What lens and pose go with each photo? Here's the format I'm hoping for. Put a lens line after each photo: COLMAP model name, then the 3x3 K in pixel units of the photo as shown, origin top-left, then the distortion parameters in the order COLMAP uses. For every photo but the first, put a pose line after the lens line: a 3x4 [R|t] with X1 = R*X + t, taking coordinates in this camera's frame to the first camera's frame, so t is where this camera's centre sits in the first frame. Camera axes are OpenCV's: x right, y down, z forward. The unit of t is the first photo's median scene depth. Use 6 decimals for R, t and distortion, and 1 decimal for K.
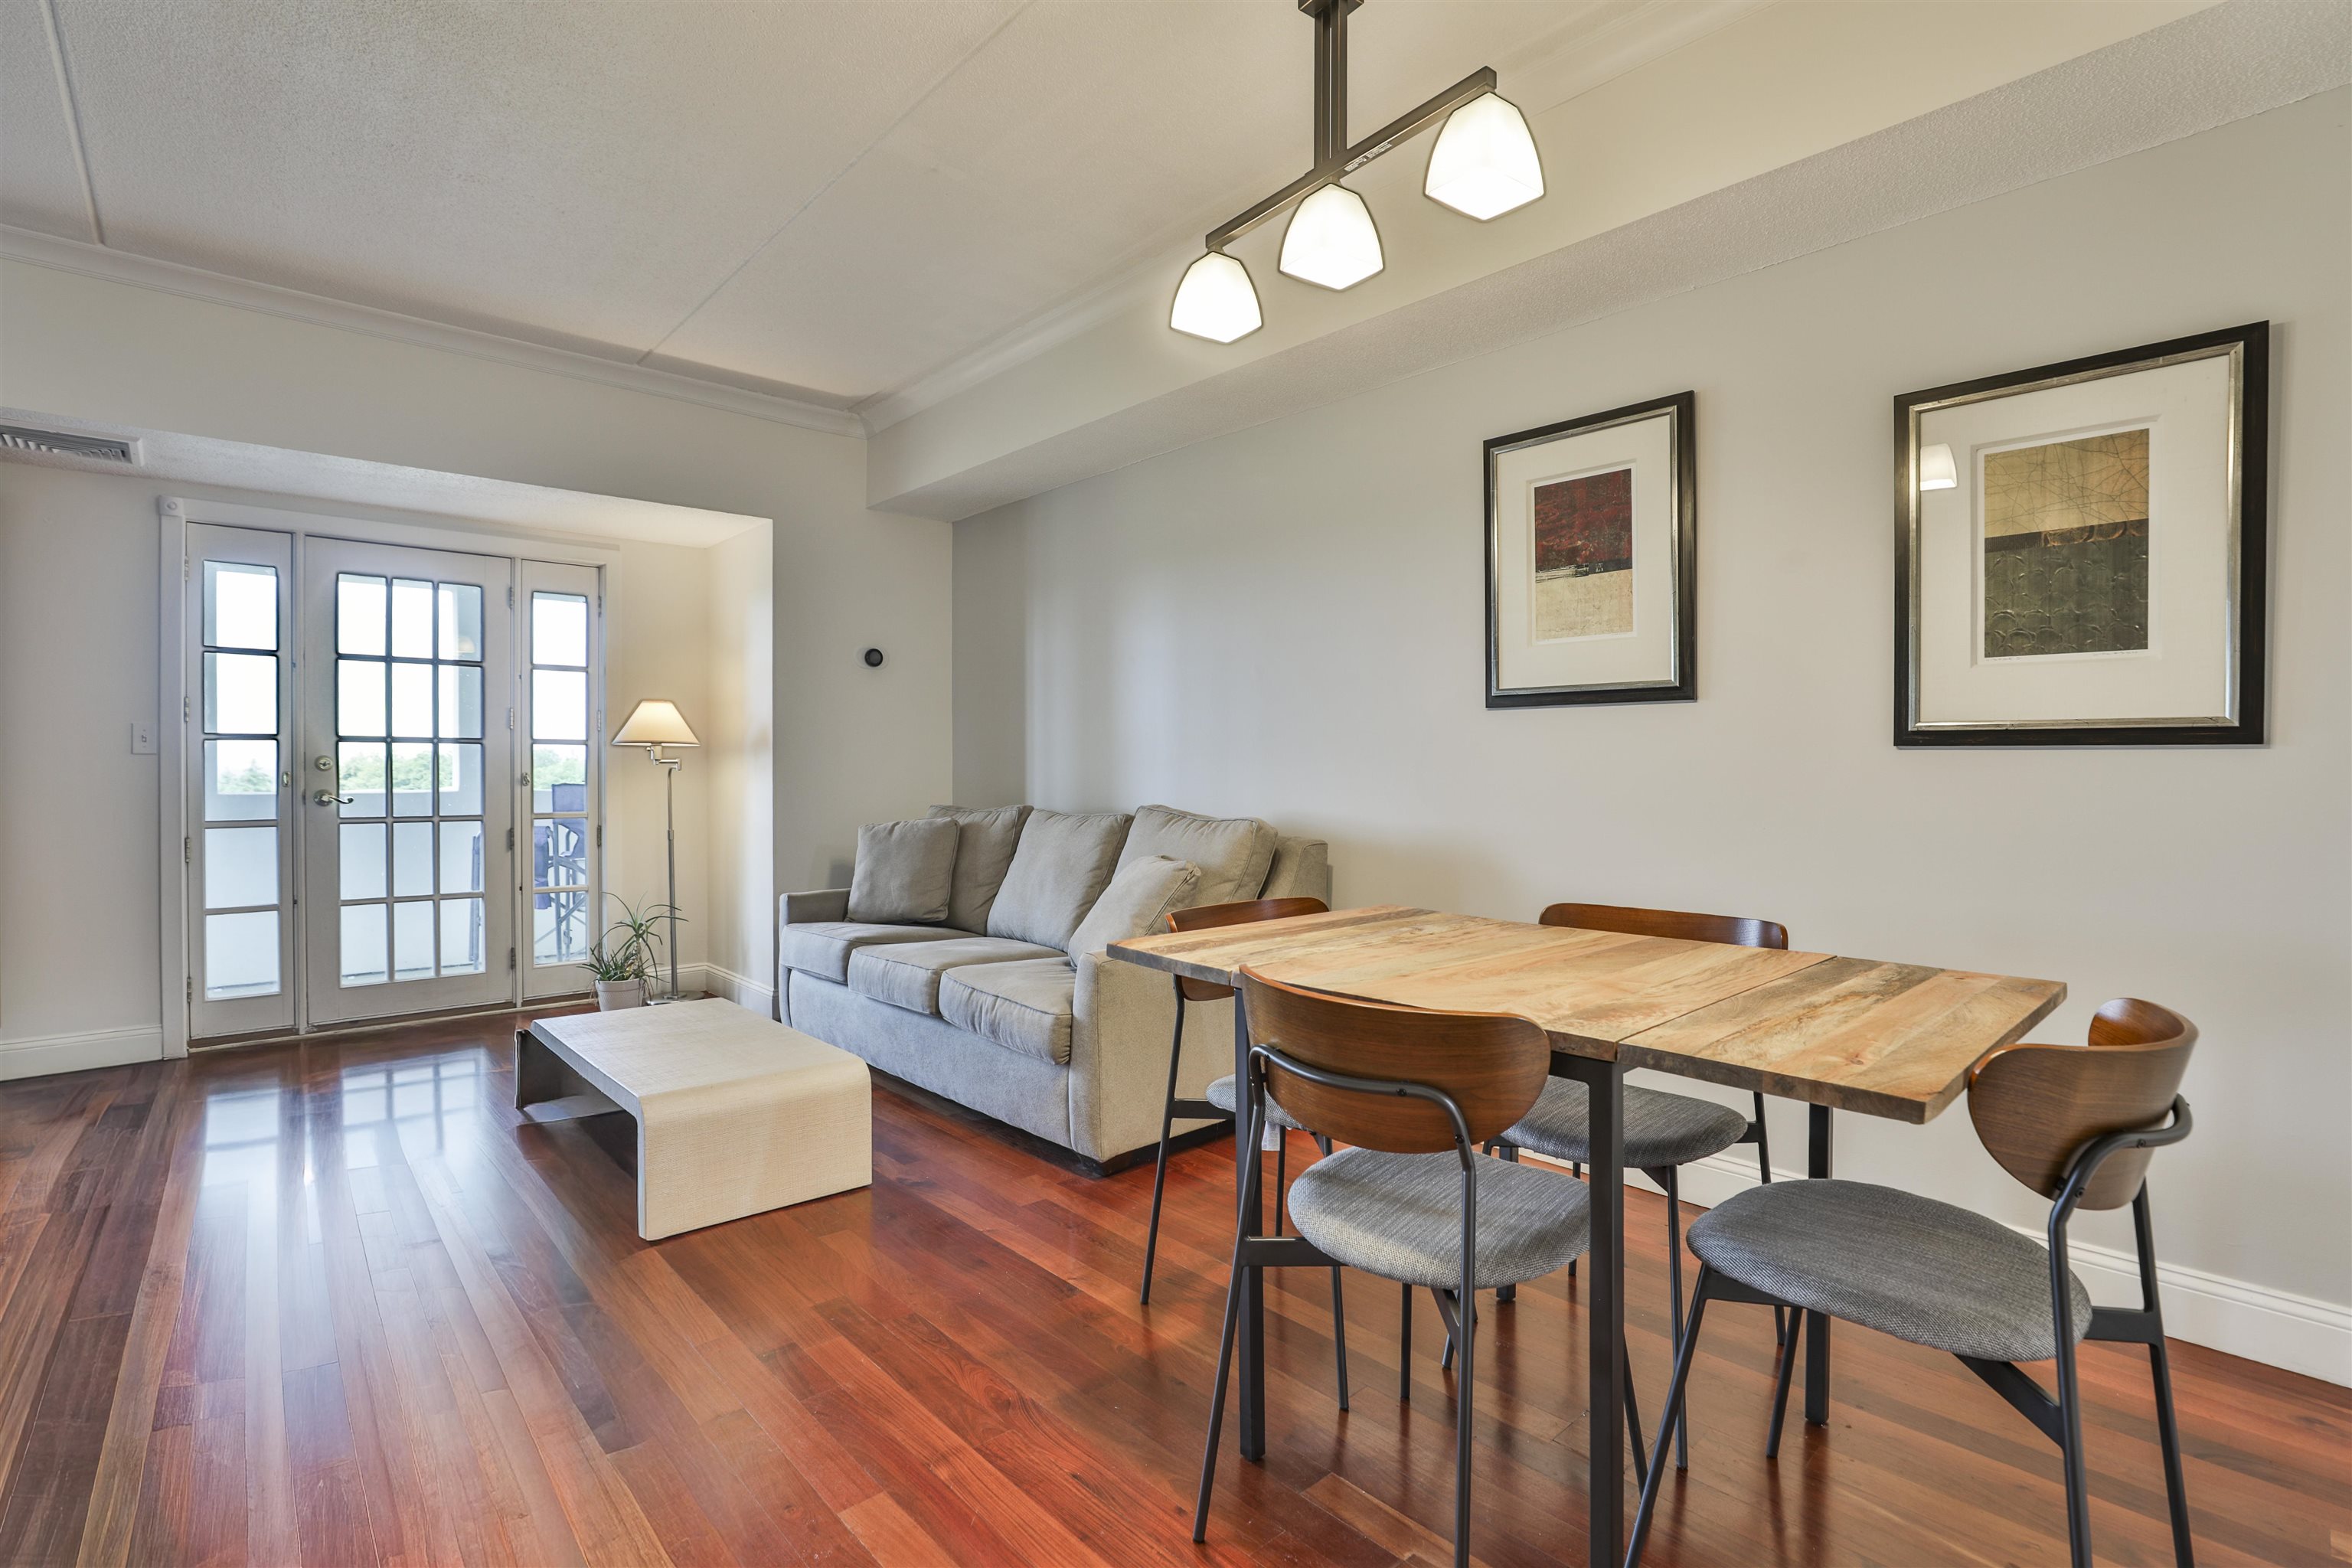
lens RADIAL K [[1098.3, 0, 1169.8], [0, 1098.3, 767.0], [0, 0, 1]] dist [-0.046047, 0.010762]
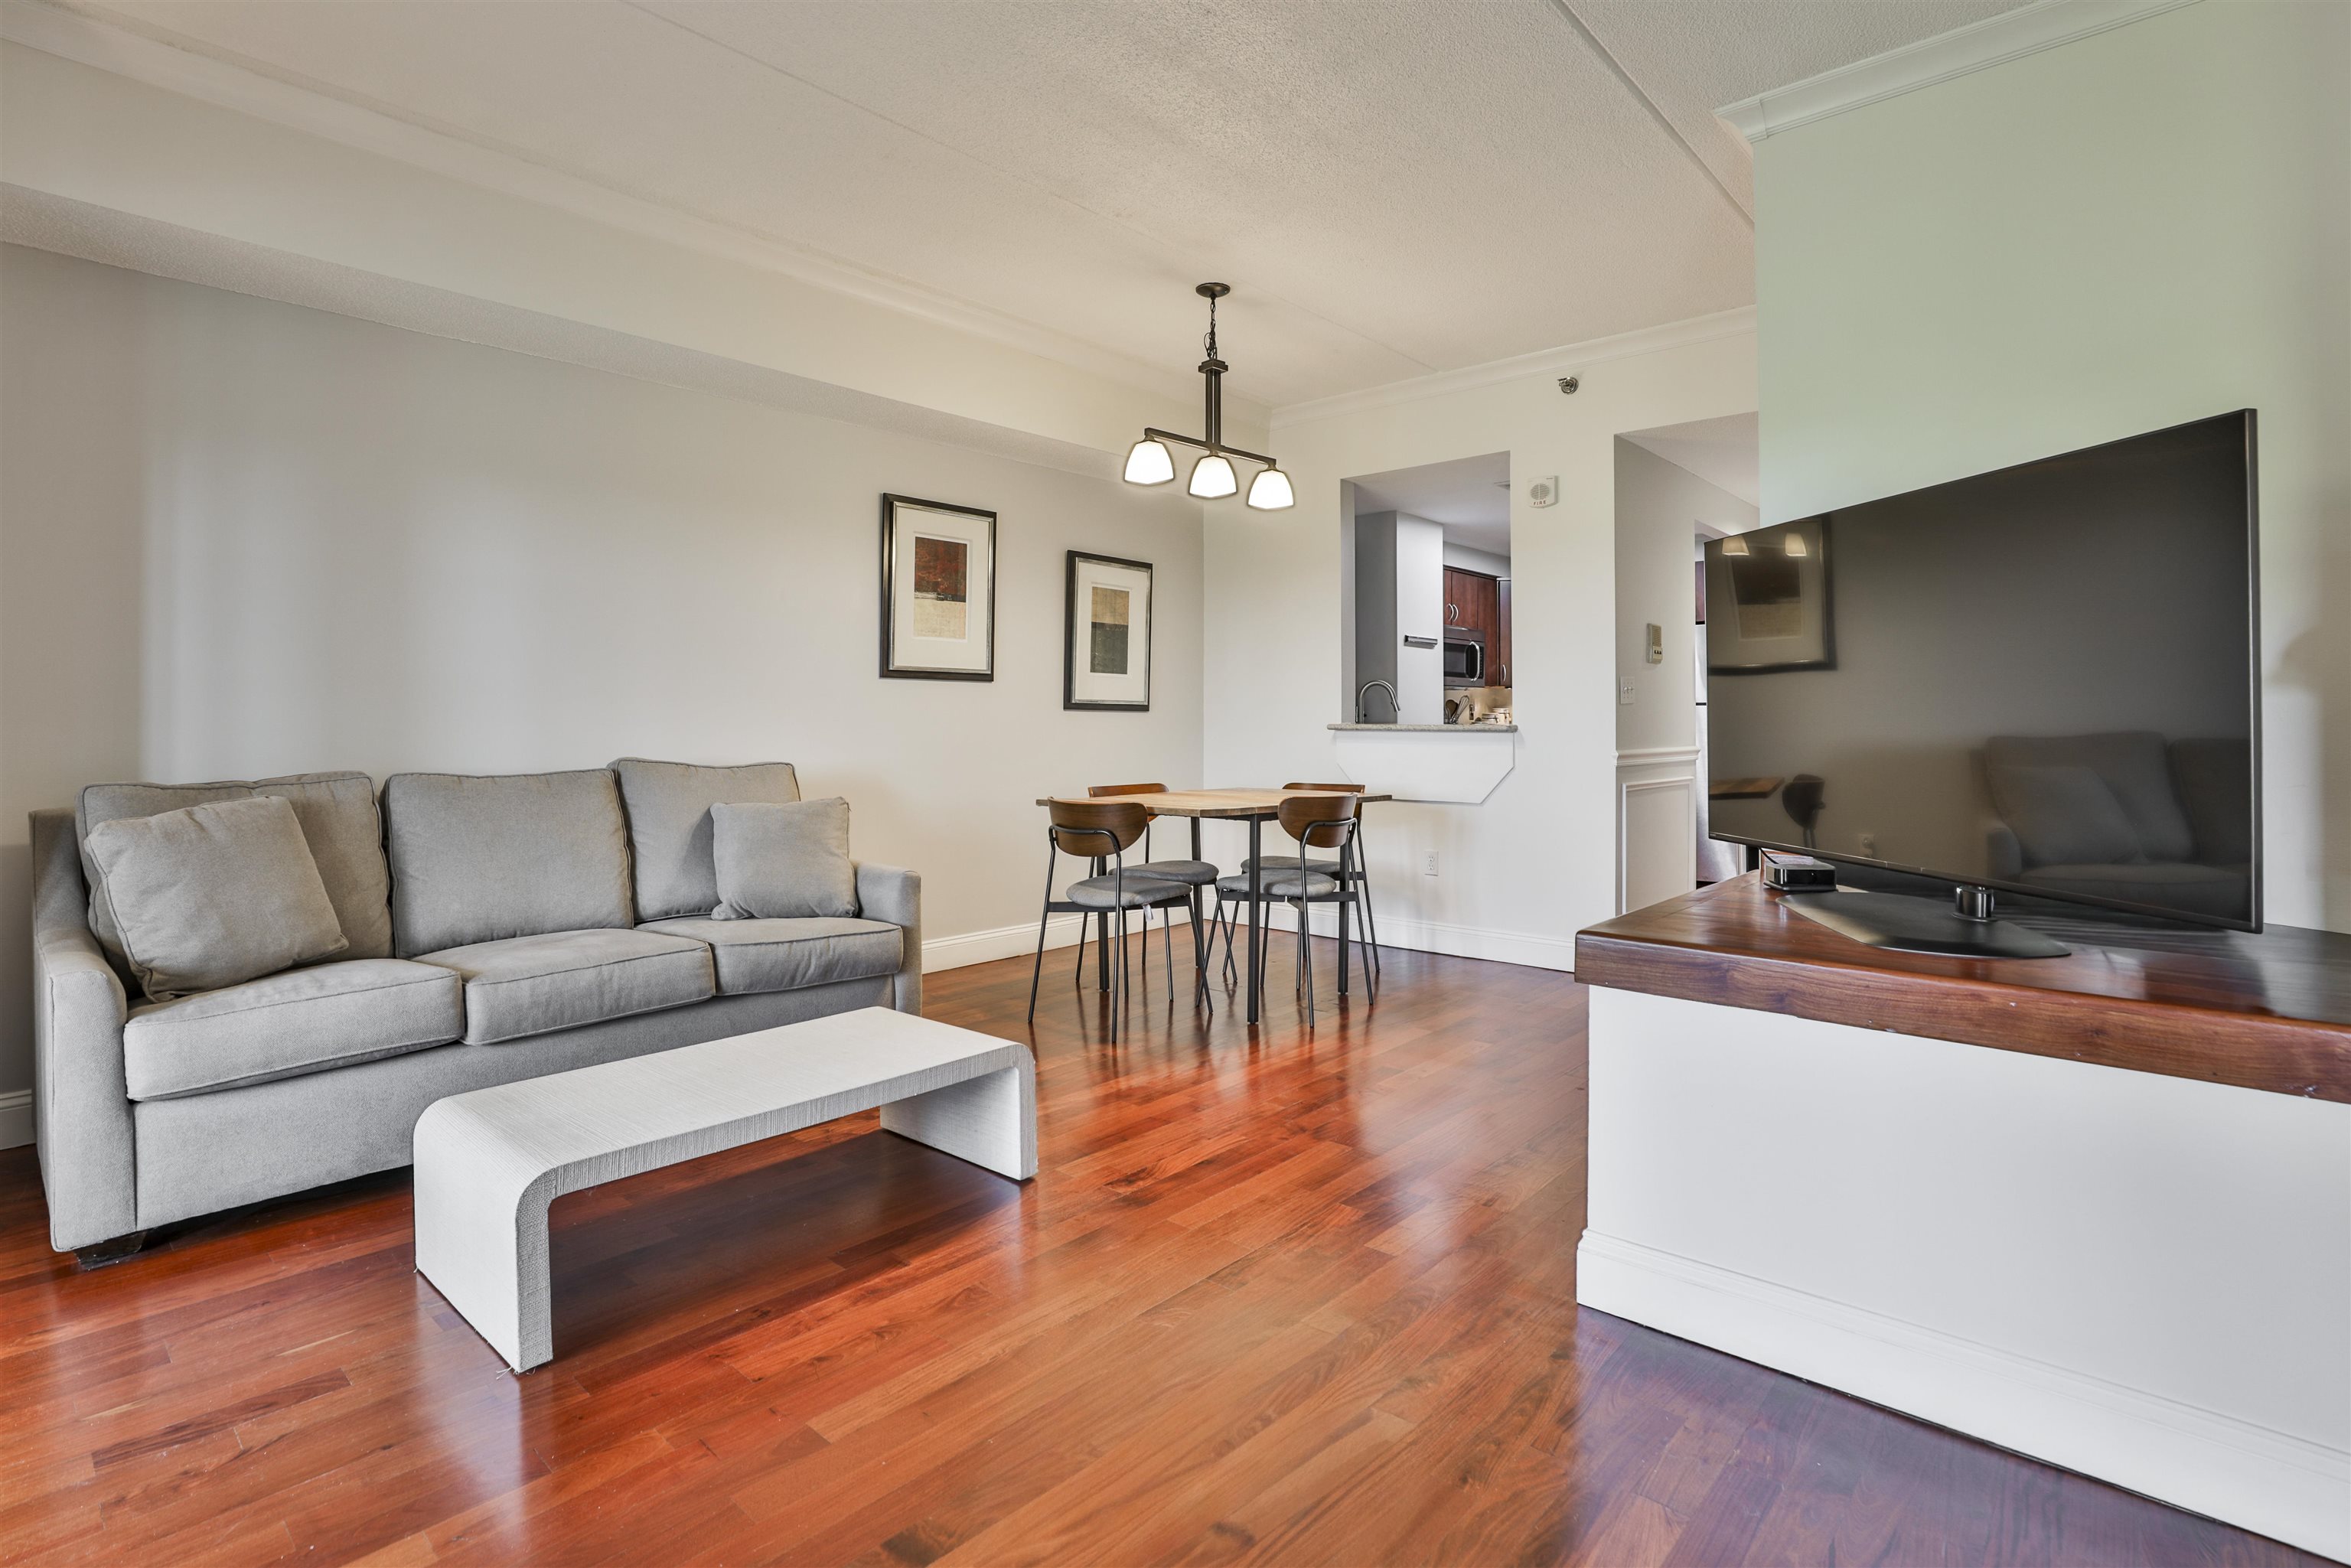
lens RADIAL K [[1151.6, 0, 1152.5], [0, 1151.6, 698.3], [0, 0, 1]] dist [-0.046594, 0.014577]
pose [[-0.099767, 0.017173, 0.994863, -1.685685], [-0.004743, 0.999831, -0.017734, -0.001630], [-0.995000, -0.006488, -0.099668, 1.069831]]
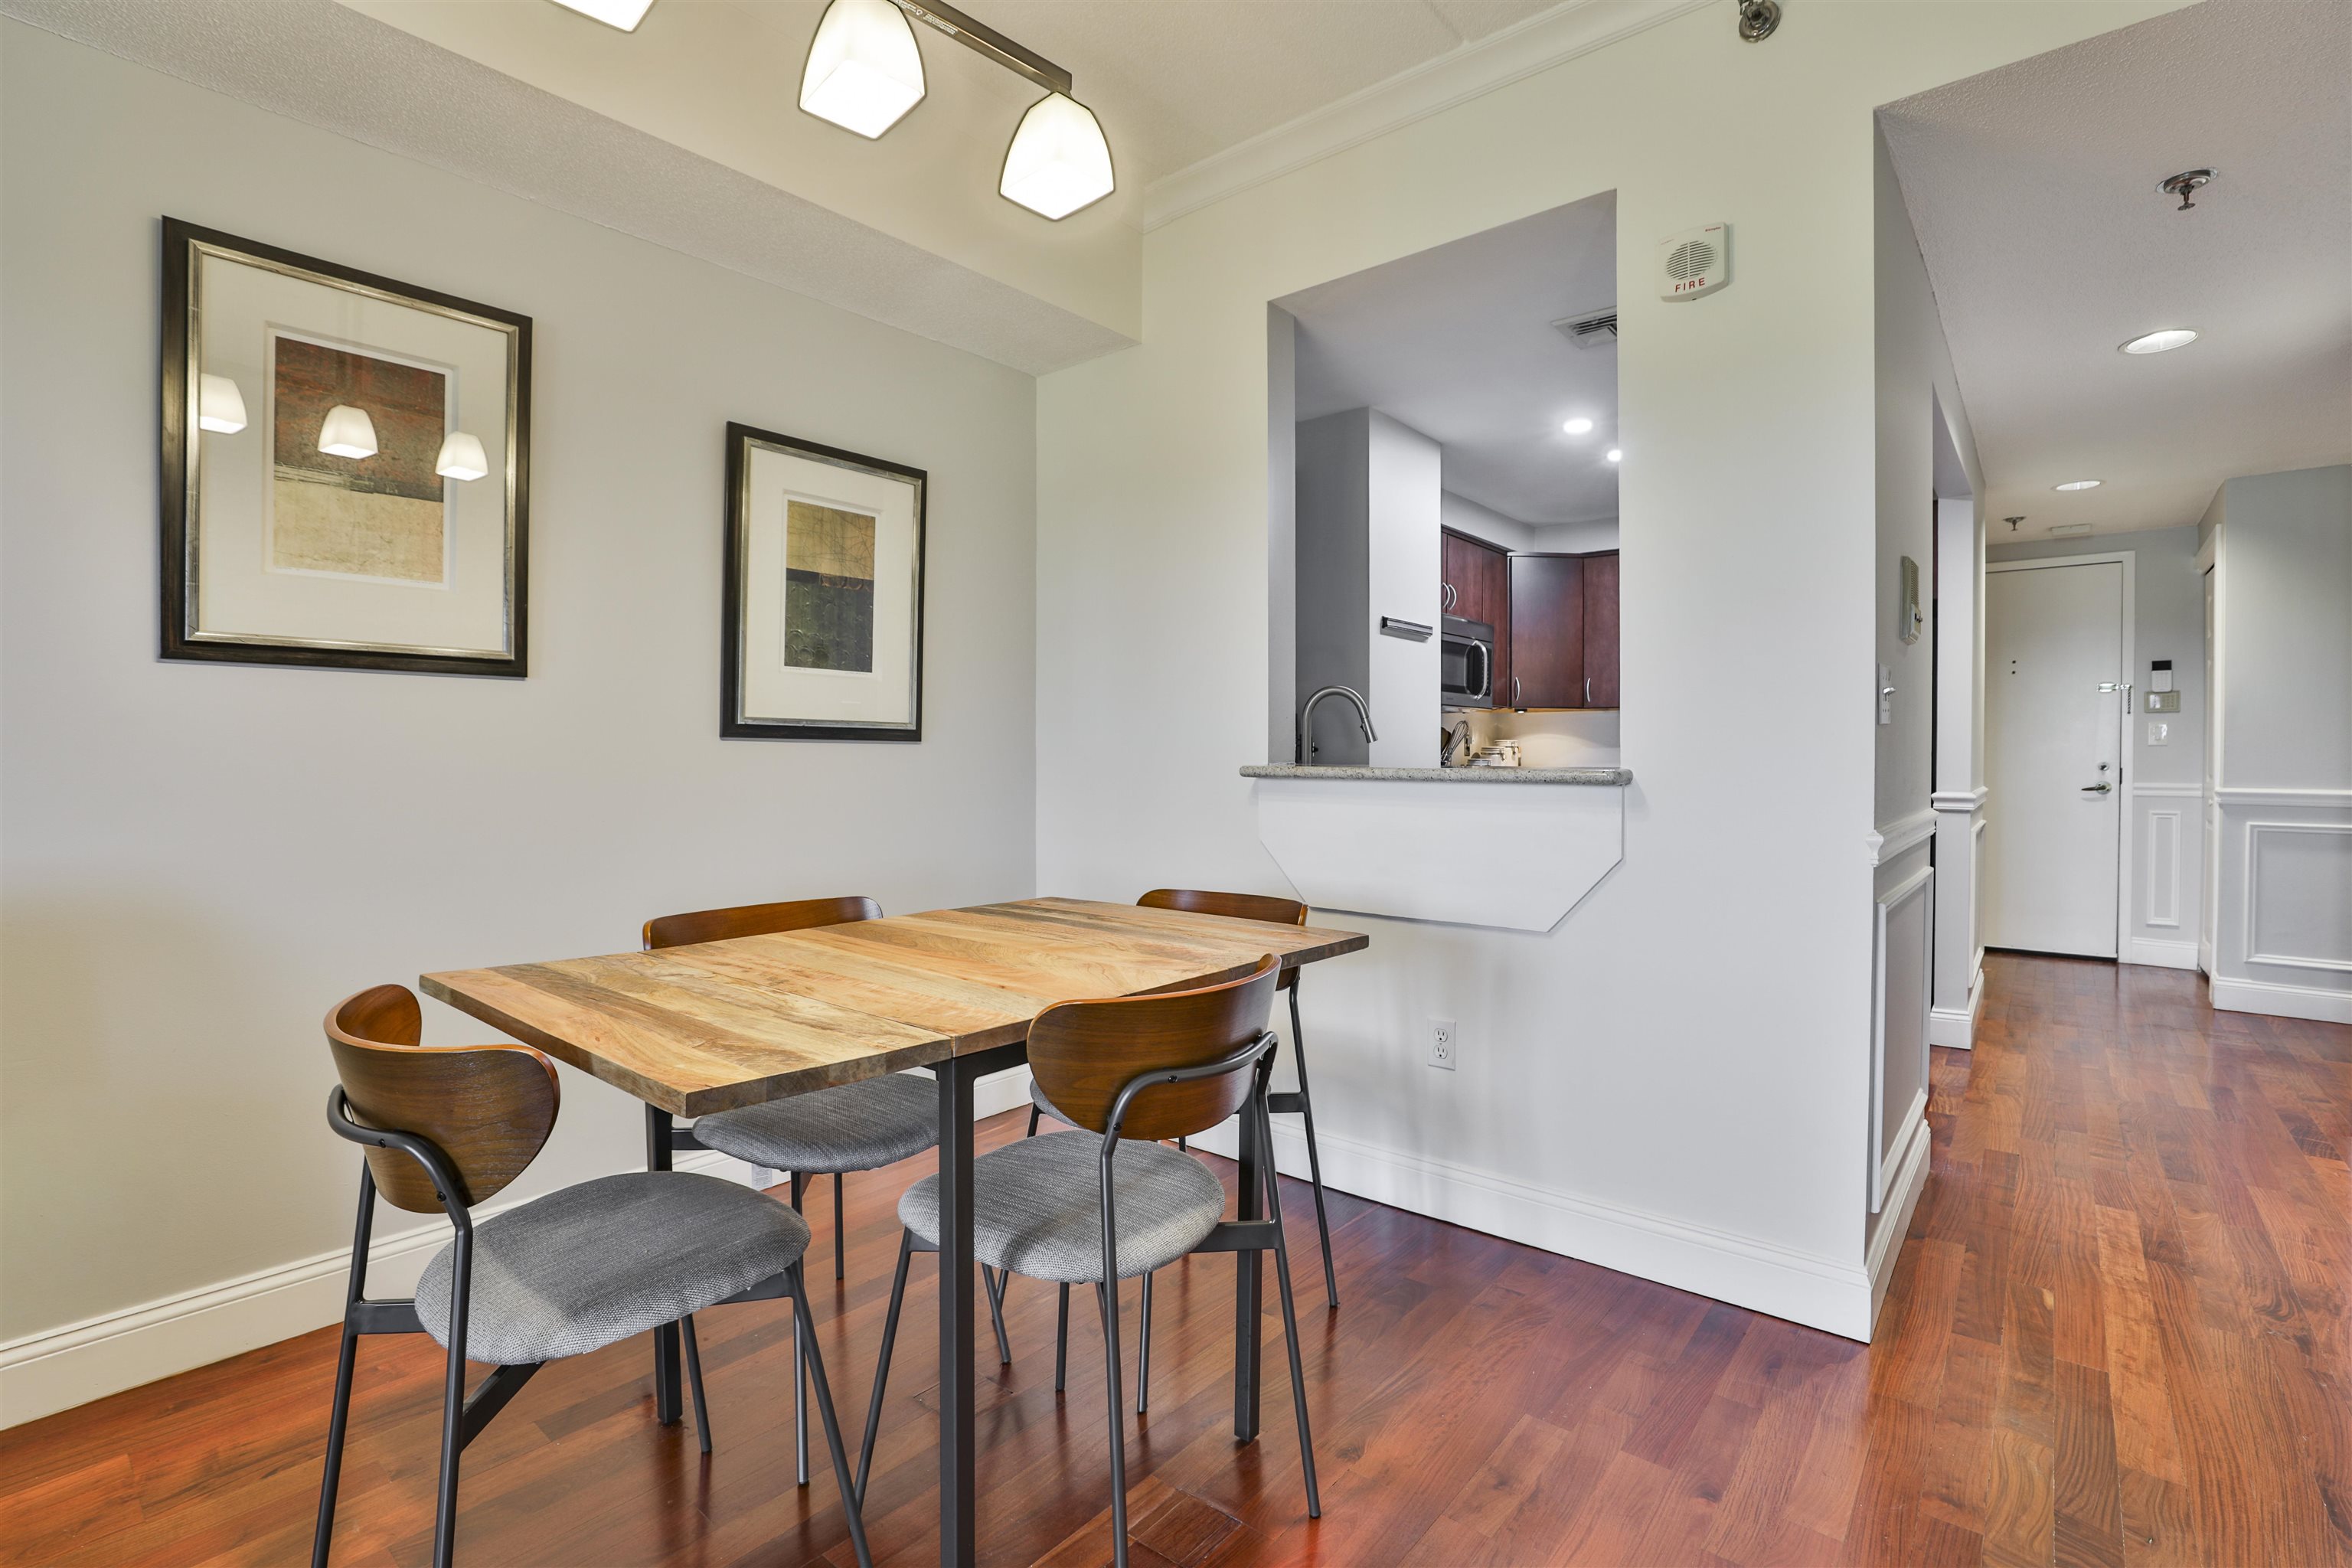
lens RADIAL K [[1098.3, 0, 1169.8], [0, 1098.3, 767.0], [0, 0, 1]] dist [-0.046047, 0.010762]
pose [[-0.142708, -0.012534, 0.989685, -0.504713], [-0.005100, 0.999916, 0.011928, -0.004555], [-0.989752, -0.003345, -0.142760, 0.713763]]
